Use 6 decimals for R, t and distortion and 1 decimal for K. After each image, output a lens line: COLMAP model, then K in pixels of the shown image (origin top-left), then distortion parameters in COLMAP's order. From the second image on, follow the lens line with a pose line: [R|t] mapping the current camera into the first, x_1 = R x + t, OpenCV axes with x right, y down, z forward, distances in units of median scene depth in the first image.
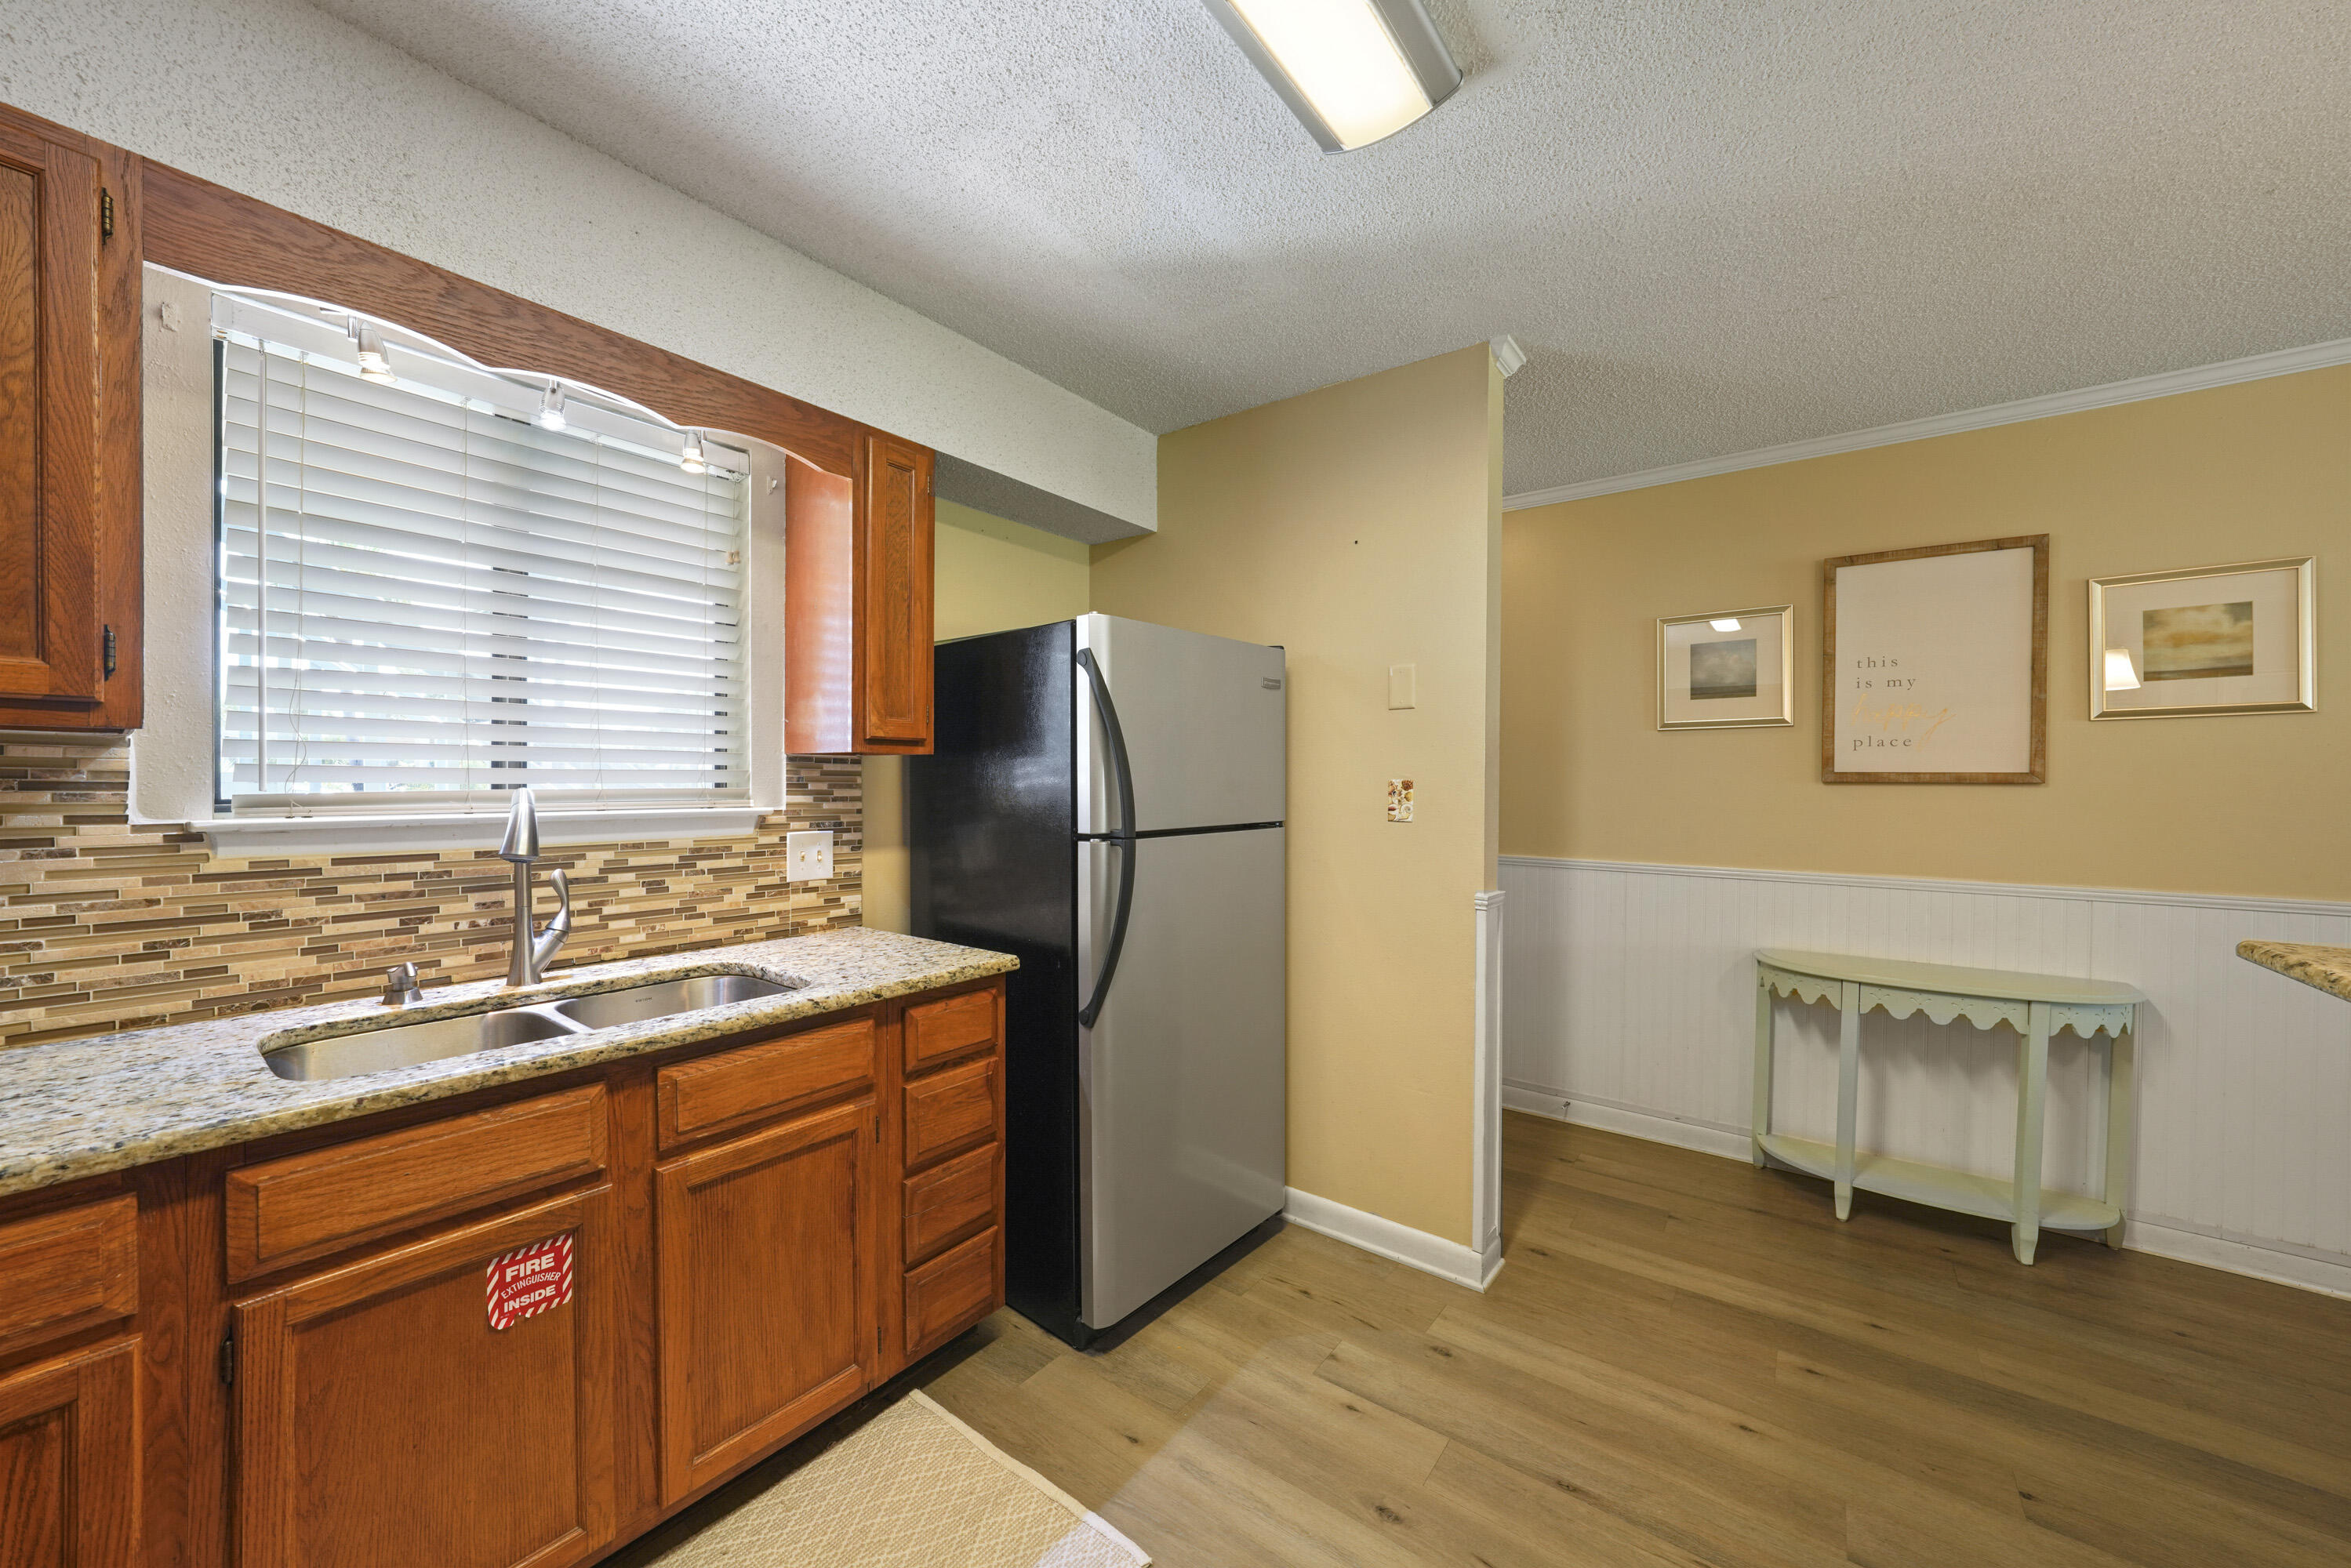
lens RADIAL K [[855.2, 0, 1200.1], [0, 855.2, 785.9], [0, 0, 1]] dist [-0.020042, 0.004998]
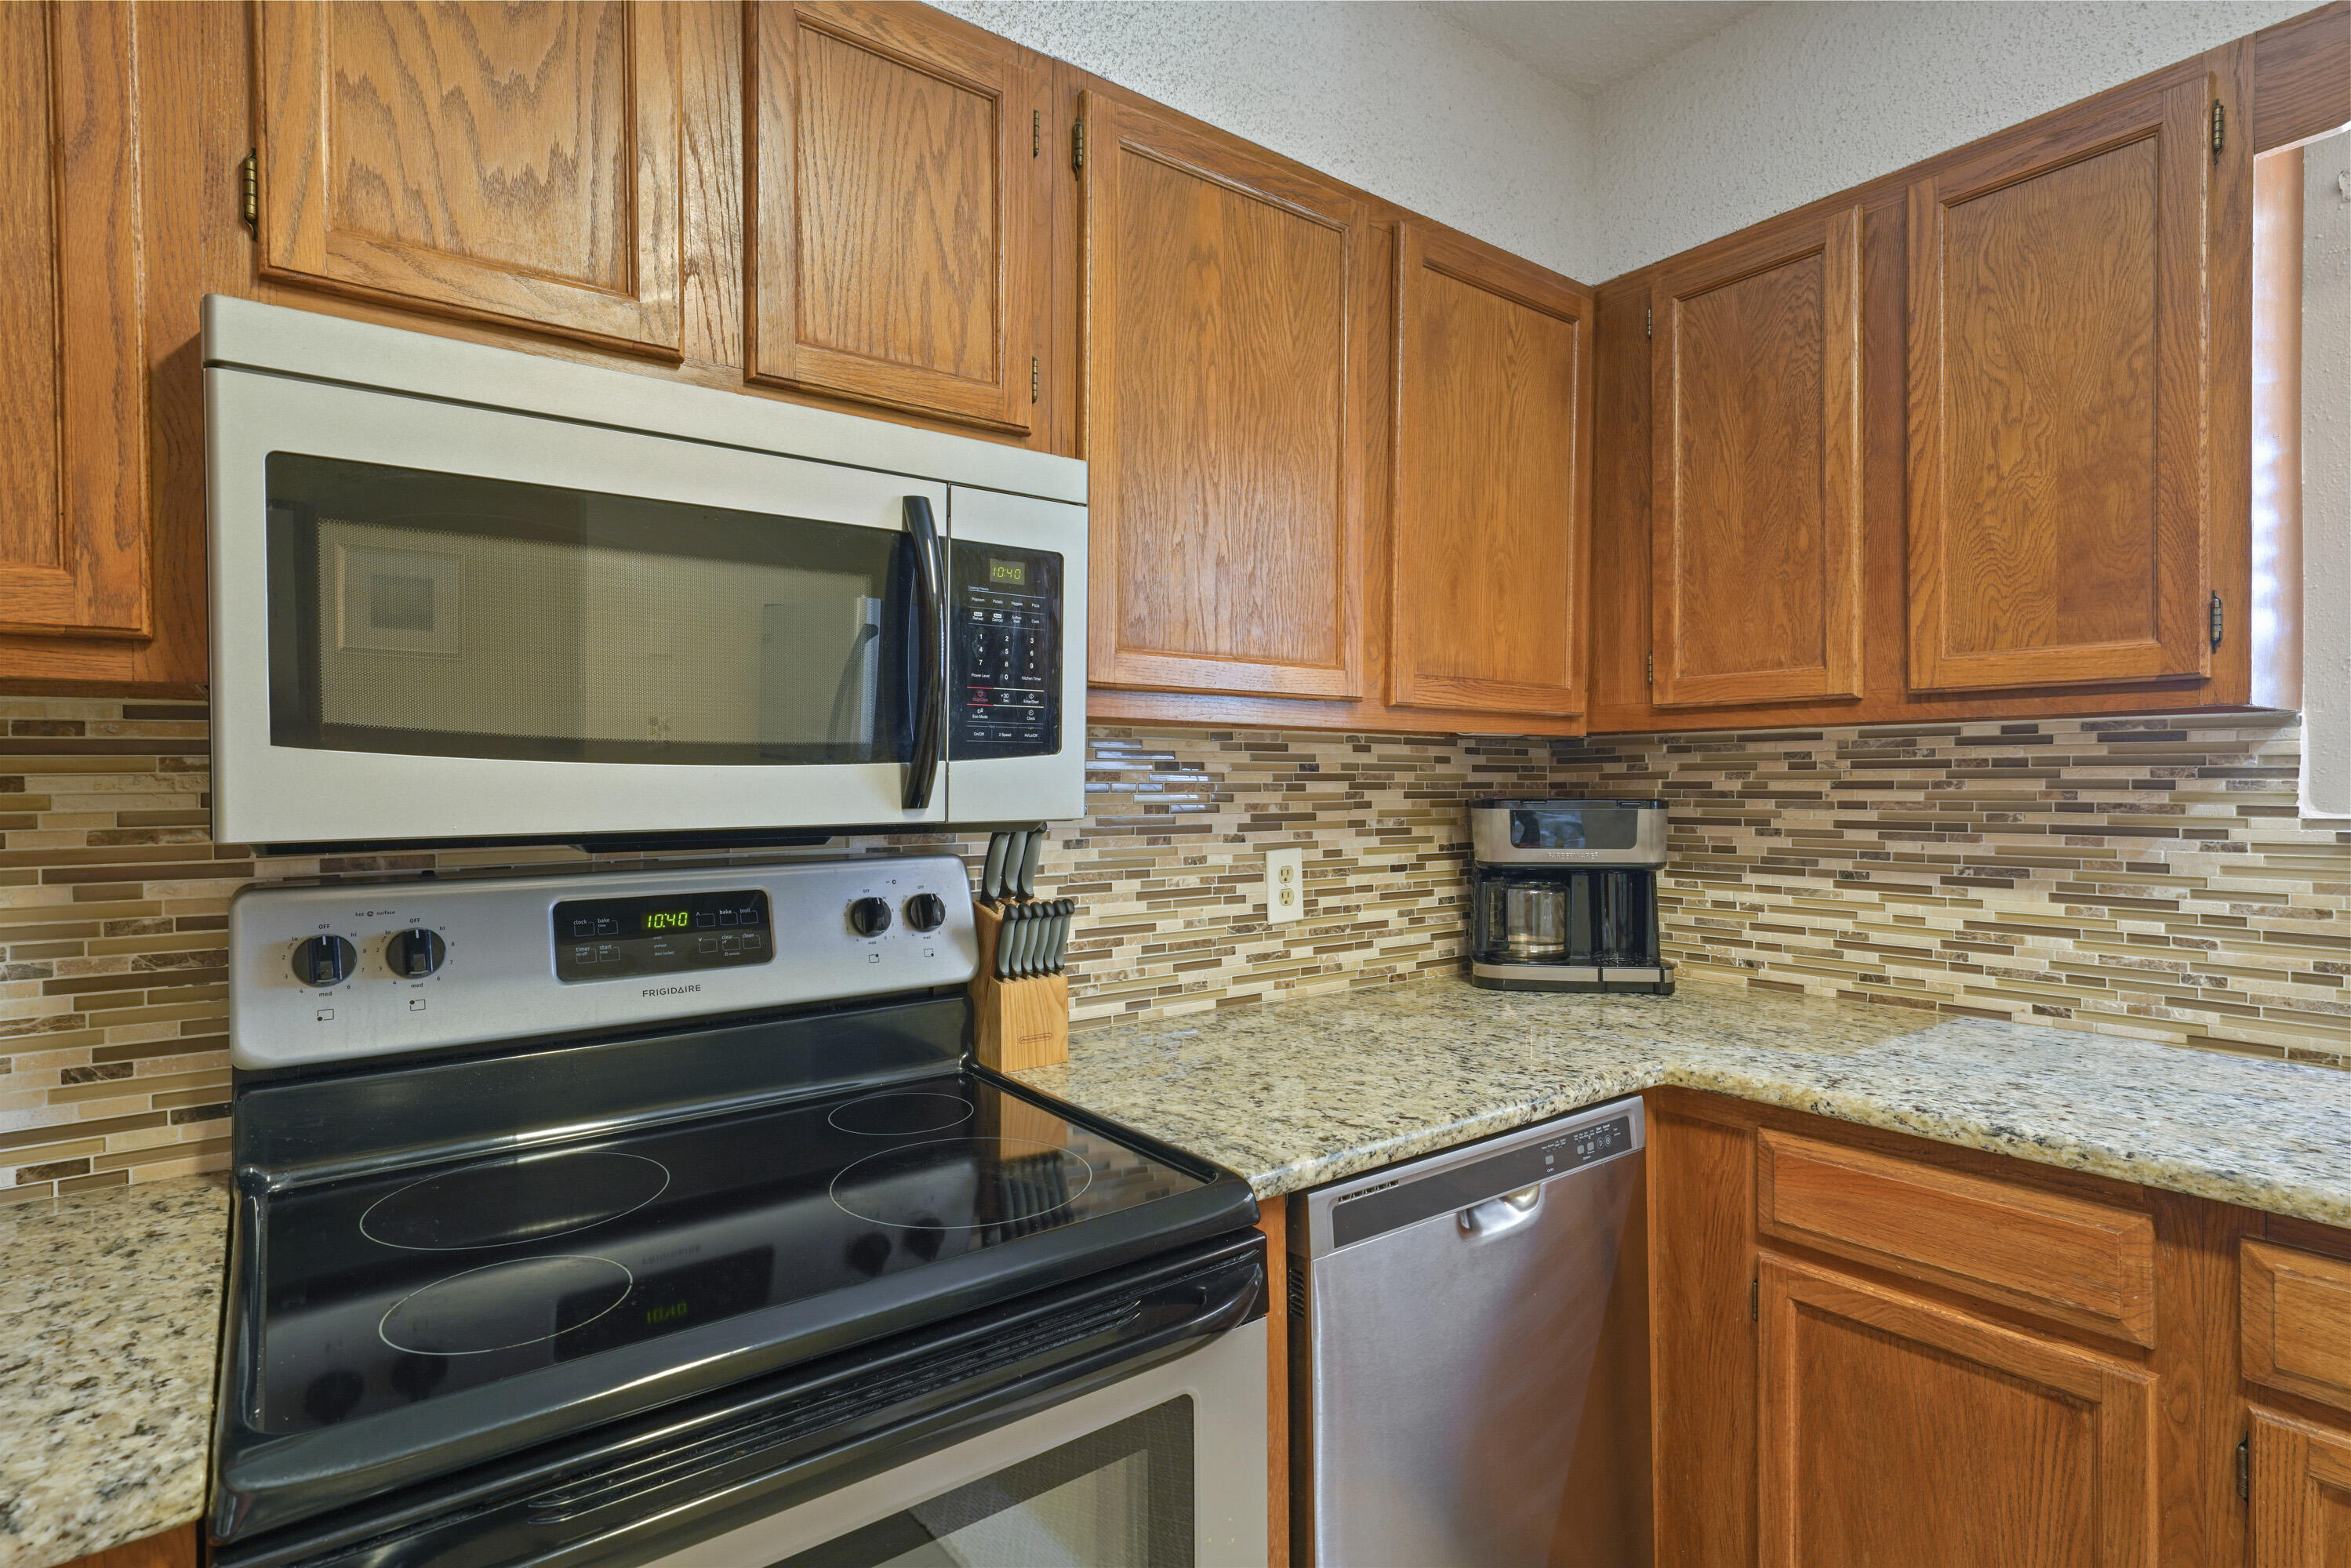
lens RADIAL K [[1154.3, 0, 1162.3], [0, 1154.3, 792.1], [0, 0, 1]] dist [0.001951, 0.002752]
pose [[-0.287993, 0.003388, -0.957627, 0.118645], [0.000007, 0.999994, 0.003536, 0.010785], [0.957633, 0.001012, -0.287991, 0.166651]]
